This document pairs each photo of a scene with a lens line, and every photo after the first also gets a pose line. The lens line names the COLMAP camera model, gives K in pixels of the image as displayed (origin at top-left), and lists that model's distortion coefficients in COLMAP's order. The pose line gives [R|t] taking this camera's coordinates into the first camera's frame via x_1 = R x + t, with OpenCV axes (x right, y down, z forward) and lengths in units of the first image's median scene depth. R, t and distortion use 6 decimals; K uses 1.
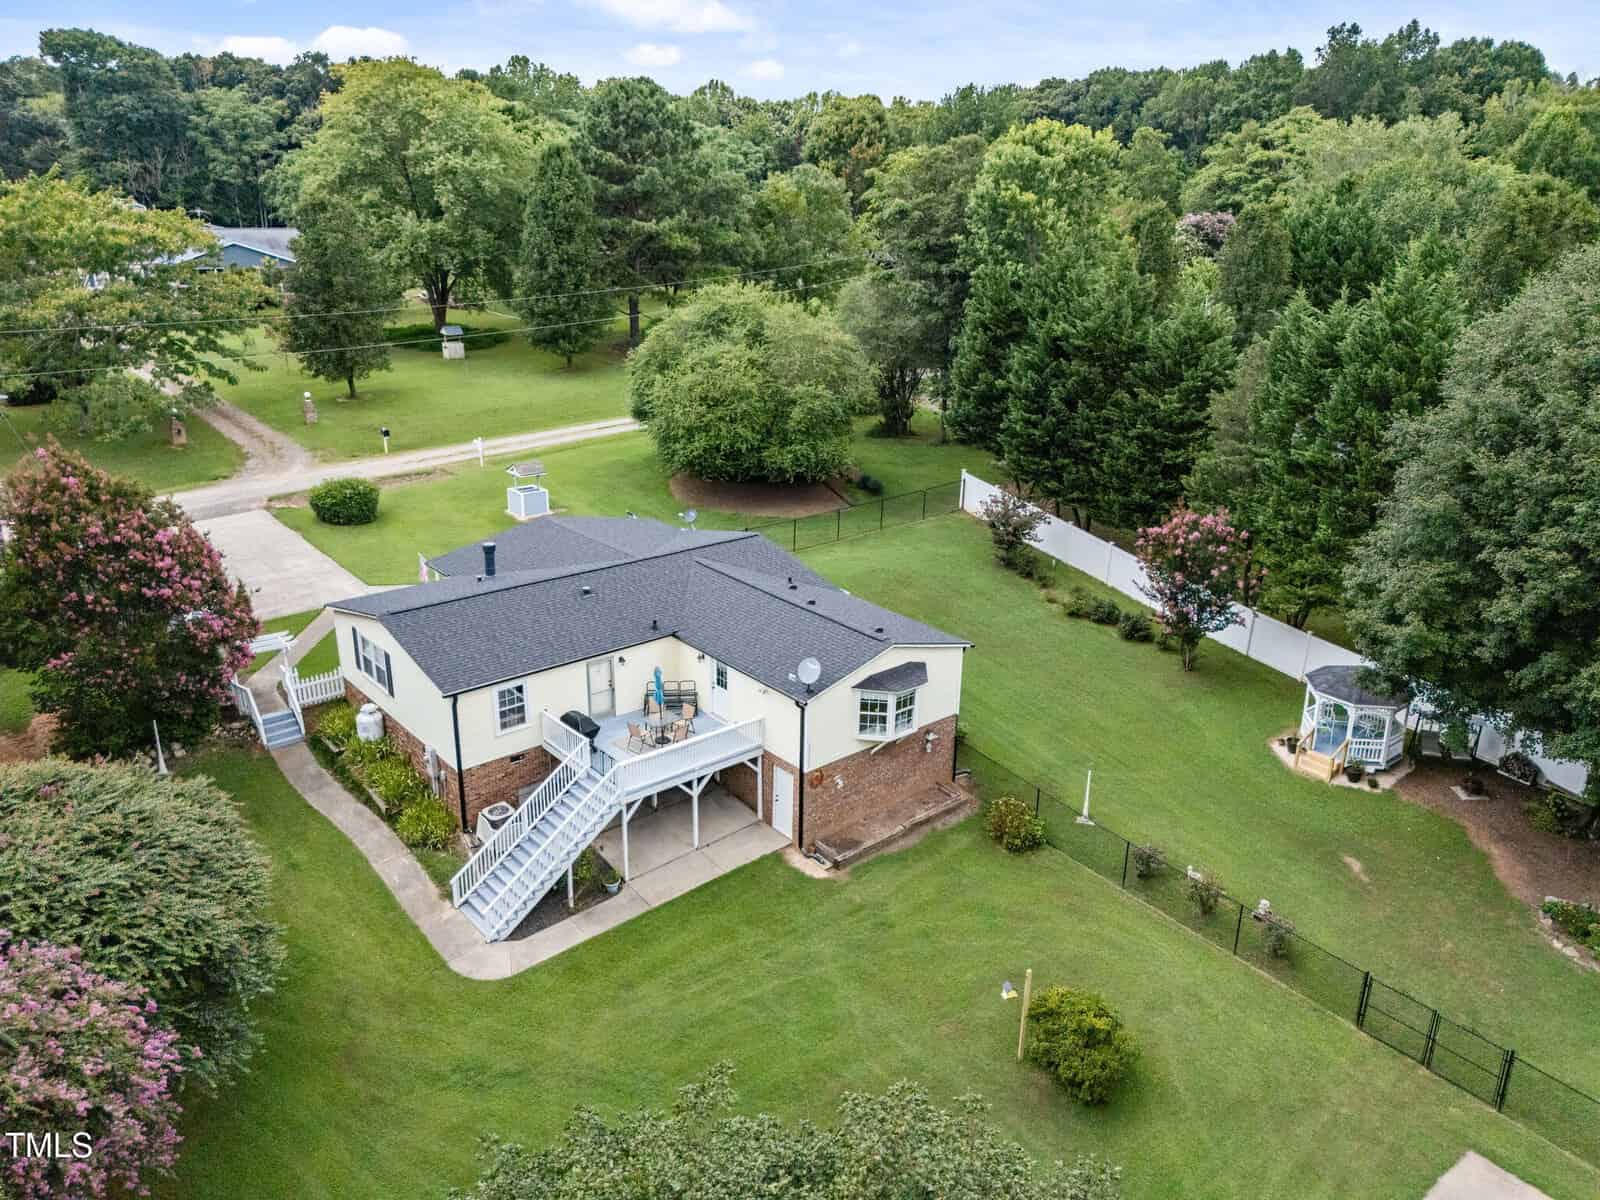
lens RADIAL K [[1161.4, 0, 790.6], [0, 1161.4, 602.8], [0, 0, 1]] dist [0.057798, -0.077684]
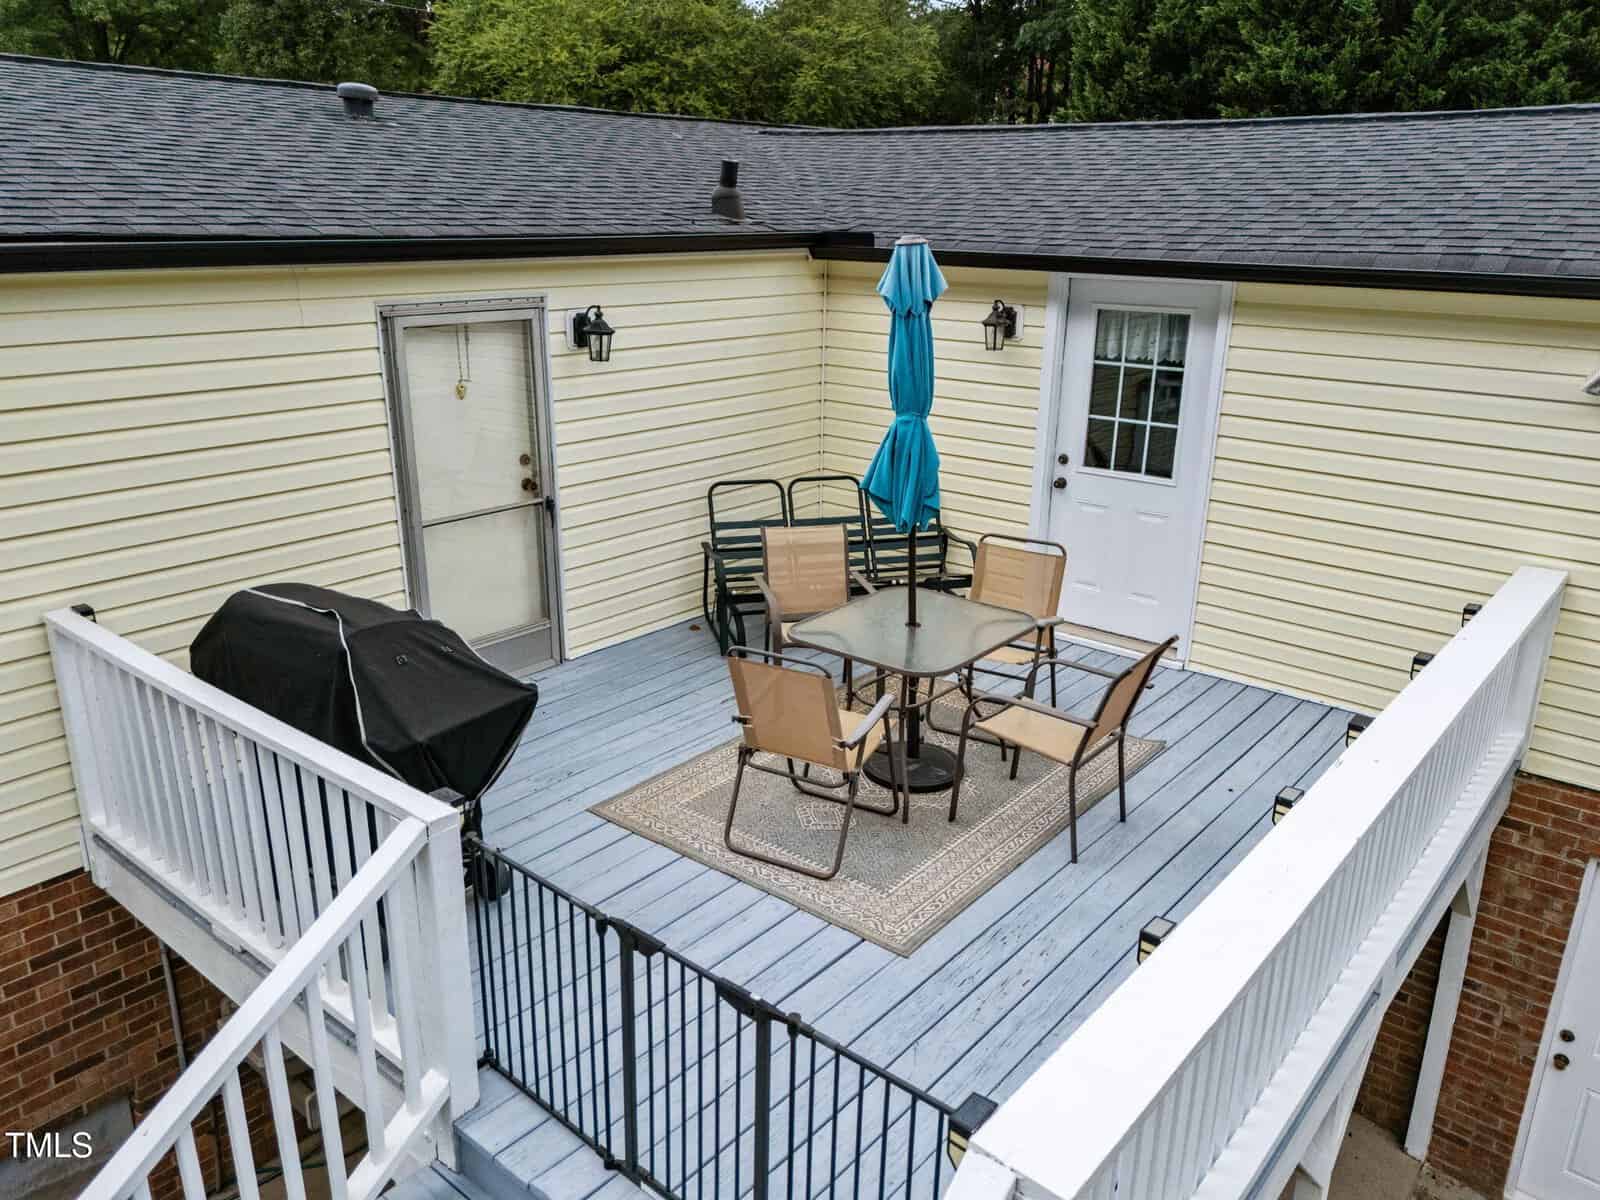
lens RADIAL K [[1161.4, 0, 790.6], [0, 1161.4, 602.8], [0, 0, 1]] dist [0.057798, -0.077684]
pose [[0.984261, -0.057221, 0.167198, -0.147508], [0.060492, 0.998063, -0.014533, 0.094677], [-0.166042, 0.024418, 0.985816, 0.823763]]
